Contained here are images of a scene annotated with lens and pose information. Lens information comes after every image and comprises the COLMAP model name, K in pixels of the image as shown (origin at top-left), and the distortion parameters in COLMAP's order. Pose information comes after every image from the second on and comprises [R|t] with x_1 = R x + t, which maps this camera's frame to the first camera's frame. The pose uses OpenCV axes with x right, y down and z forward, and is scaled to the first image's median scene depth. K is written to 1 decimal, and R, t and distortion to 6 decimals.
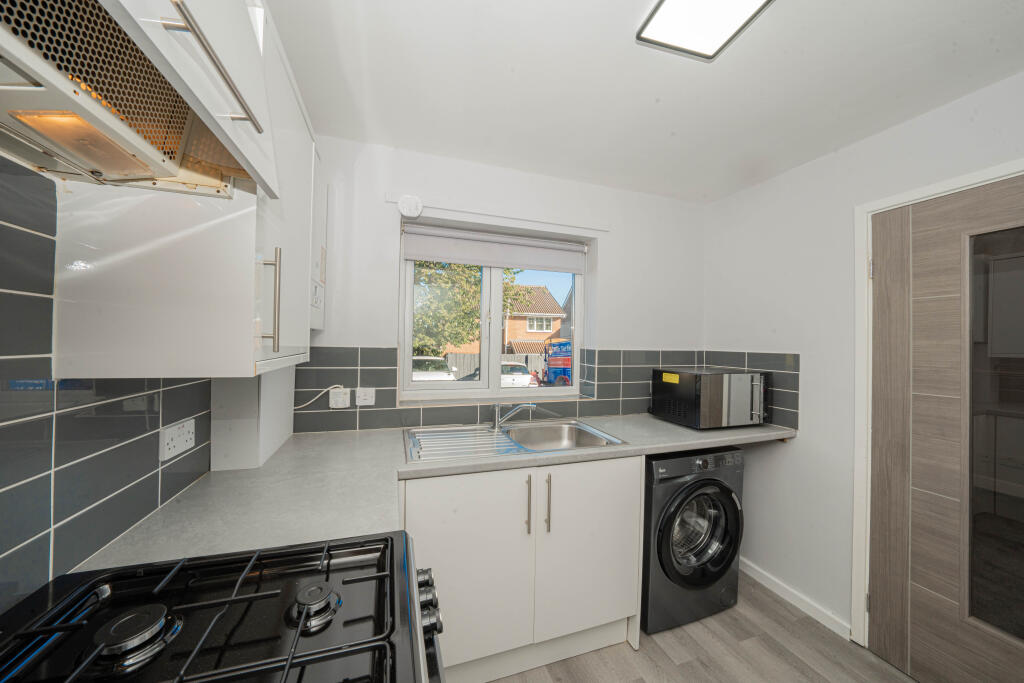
lens RADIAL K [[351.1, 0, 512.0], [0, 351.1, 341.5], [0, 0, 1]] dist [-0.020970, 0.000161]
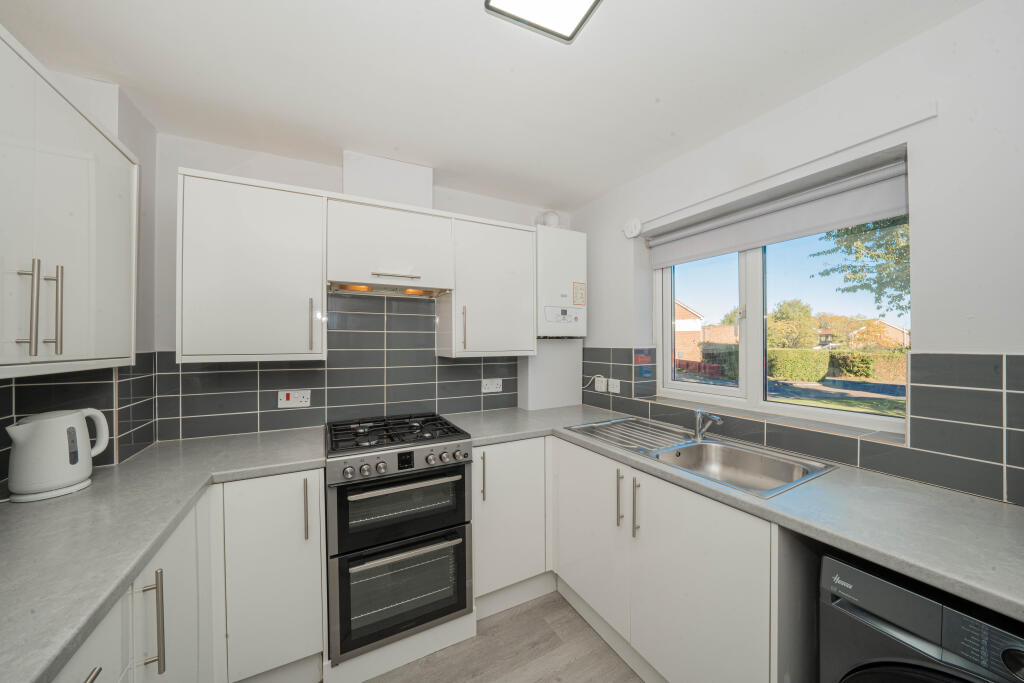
lens RADIAL K [[351.1, 0, 512.0], [0, 351.1, 341.5], [0, 0, 1]] dist [-0.020970, 0.000161]
pose [[0.164413, -0.023657, -0.986108, 0.845038], [0.006560, 0.999716, -0.022889, 0.020077], [0.986370, -0.002706, 0.164522, 0.428174]]
